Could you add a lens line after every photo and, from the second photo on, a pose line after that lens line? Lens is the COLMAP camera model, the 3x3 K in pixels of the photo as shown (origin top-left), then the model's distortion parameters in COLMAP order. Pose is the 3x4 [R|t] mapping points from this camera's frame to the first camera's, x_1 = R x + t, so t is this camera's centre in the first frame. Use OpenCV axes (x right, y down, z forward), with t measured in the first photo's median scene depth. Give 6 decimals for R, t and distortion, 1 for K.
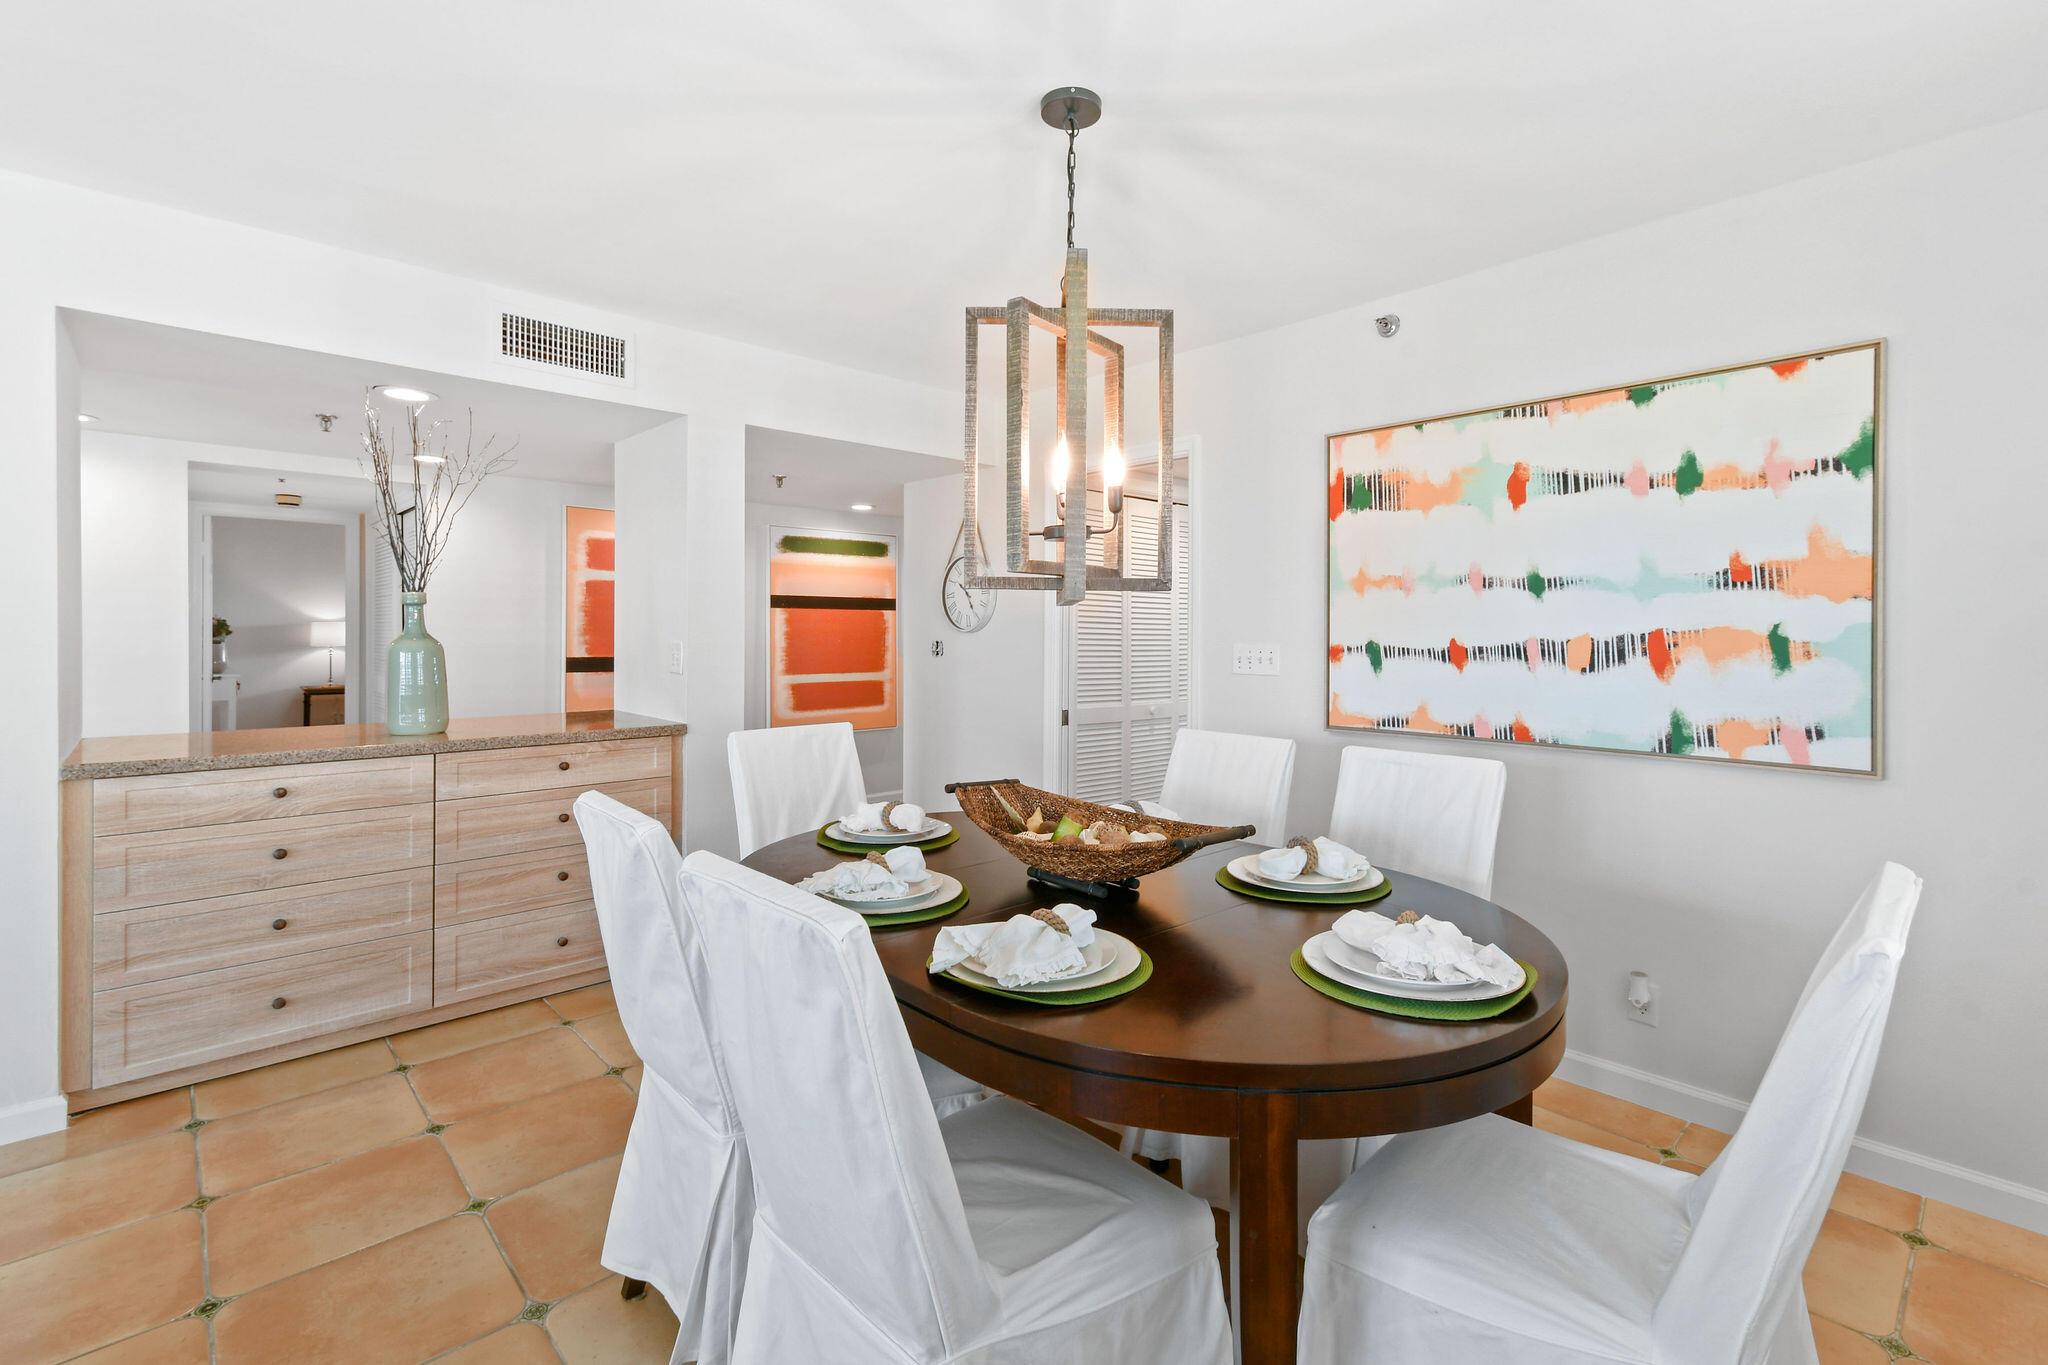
lens RADIAL K [[919.5, 0, 1035.6], [0, 919.5, 630.4], [0, 0, 1]] dist [0.001989, 0.000147]
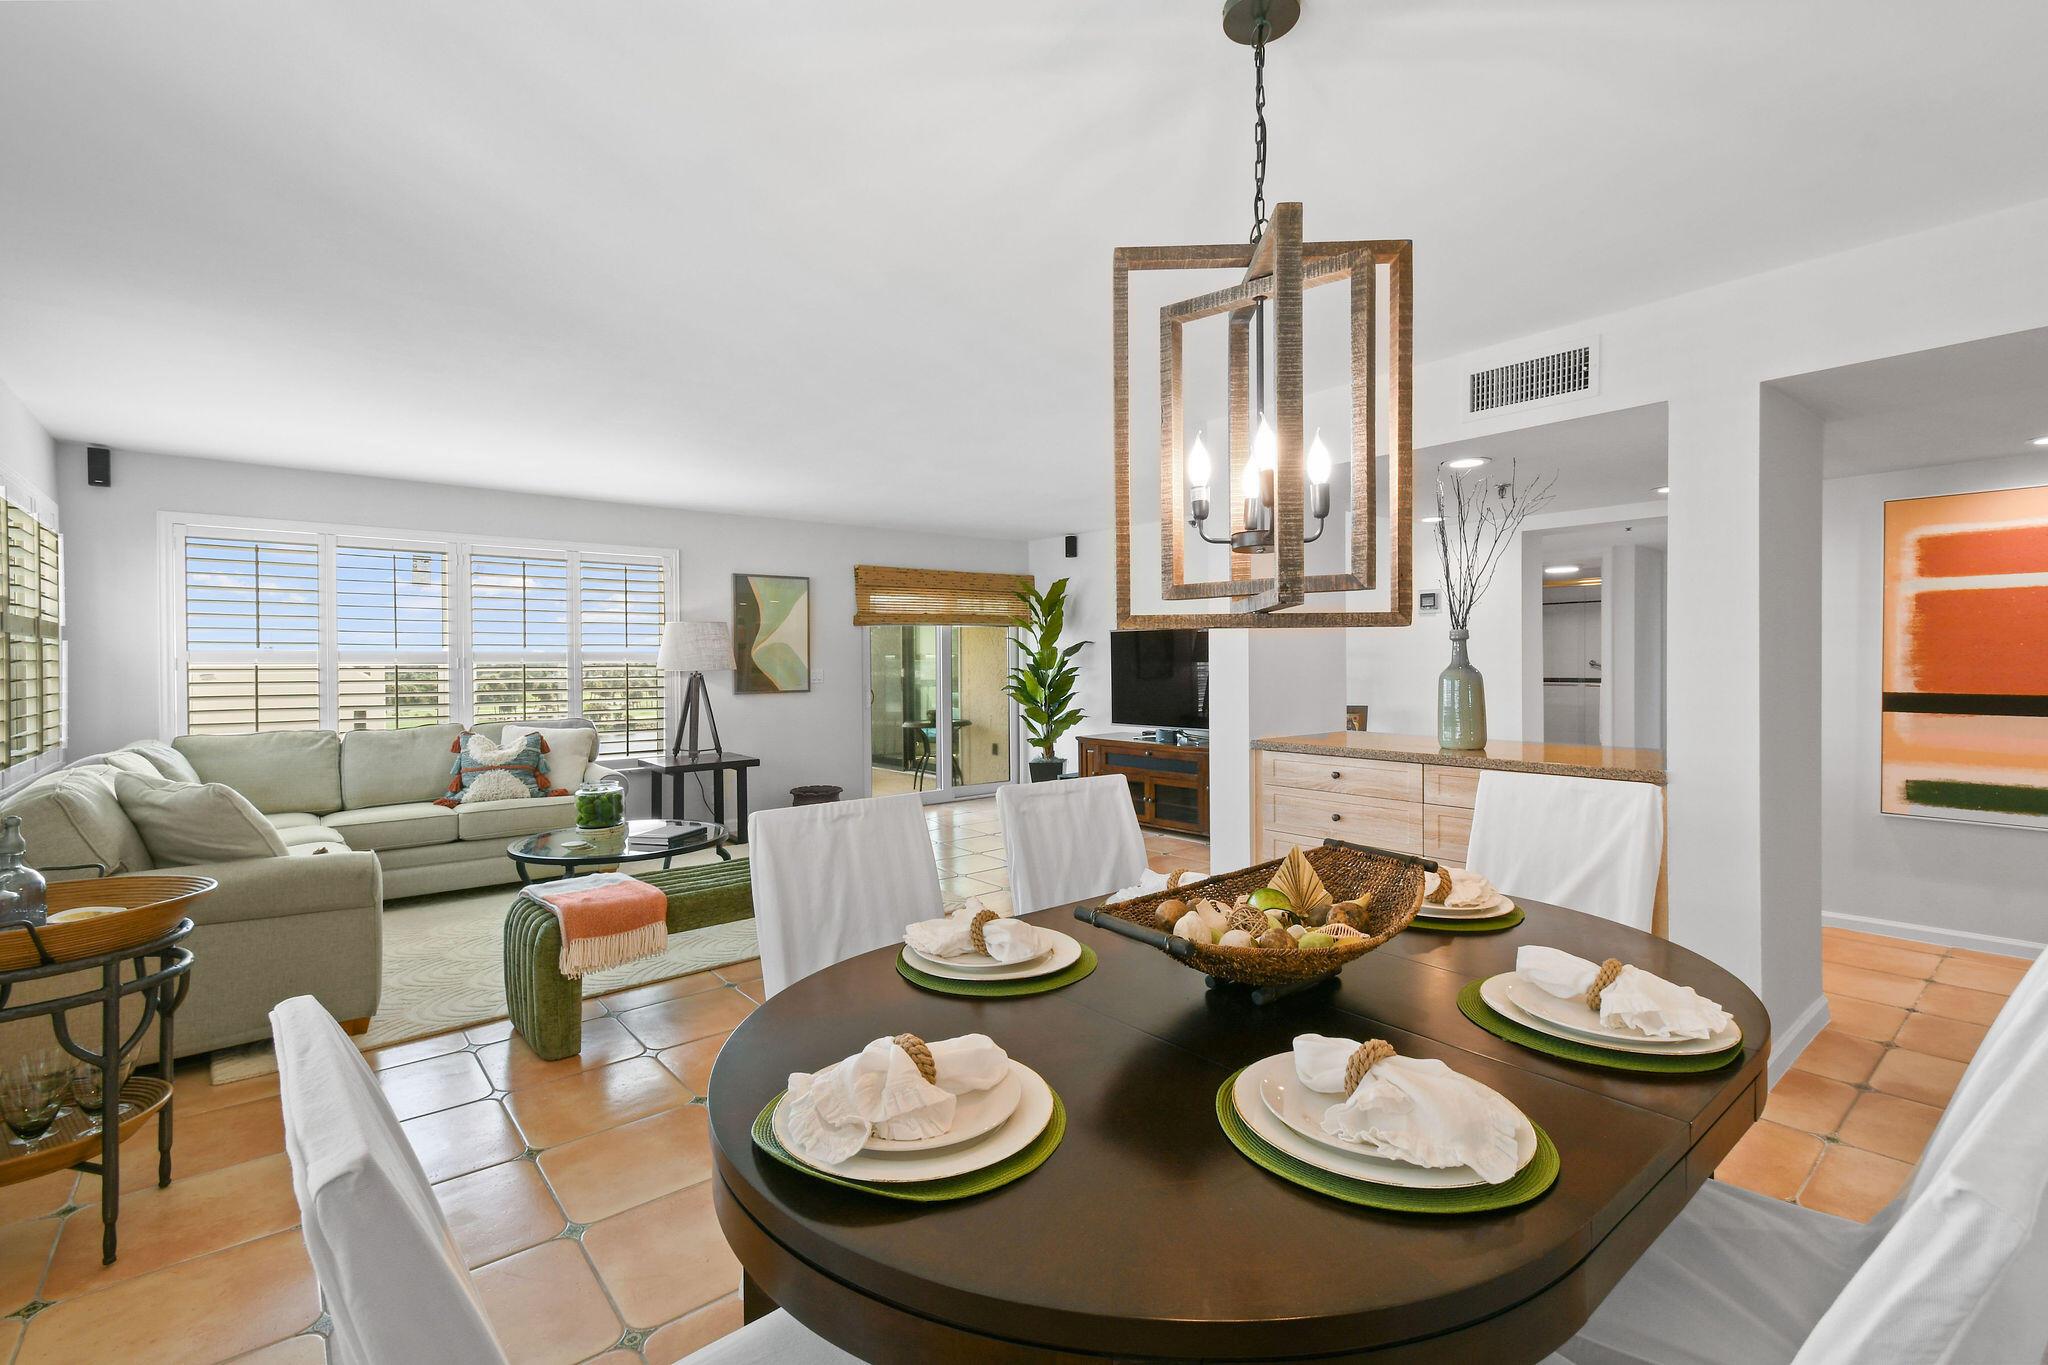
lens RADIAL K [[913.6, 0, 1030.2], [0, 913.6, 663.9], [0, 0, 1]] dist [-0.000966, -0.000028]
pose [[-0.059222, 0.000426, -0.998245, 0.317870], [0.006848, 0.999977, 0.000020, -0.000291], [0.998221, -0.006834, -0.059223, 0.308045]]
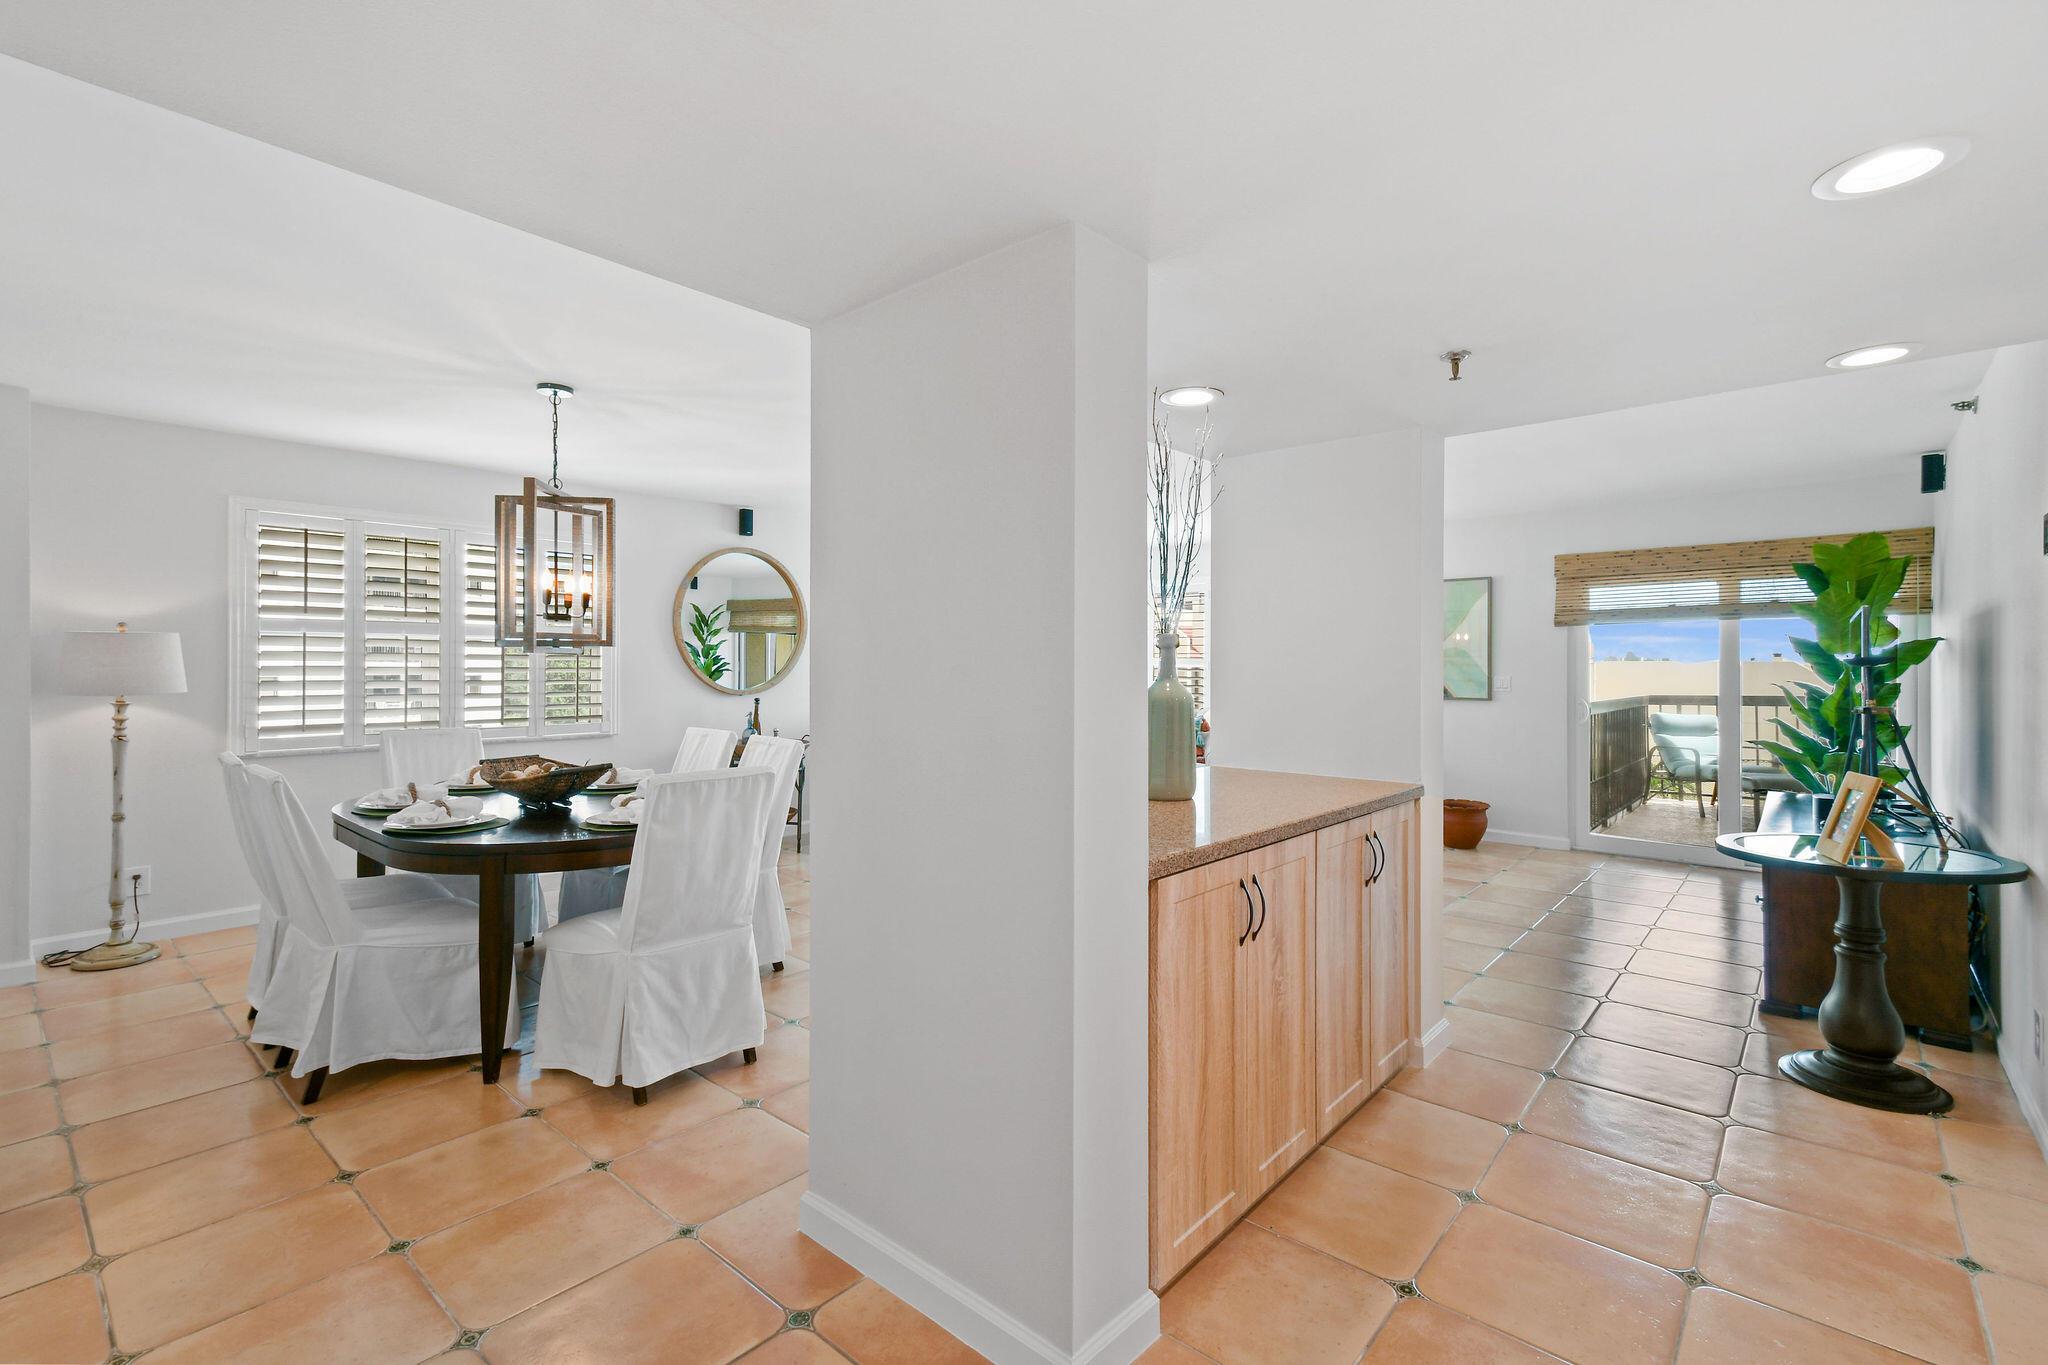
lens RADIAL K [[913.6, 0, 1030.2], [0, 913.6, 663.9], [0, 0, 1]] dist [-0.000966, -0.000028]
pose [[-0.995379, -0.005168, -0.095886, -0.280958], [-0.005115, 0.999987, -0.000794, -0.008094], [0.095888, -0.000300, -0.995392, 1.090153]]
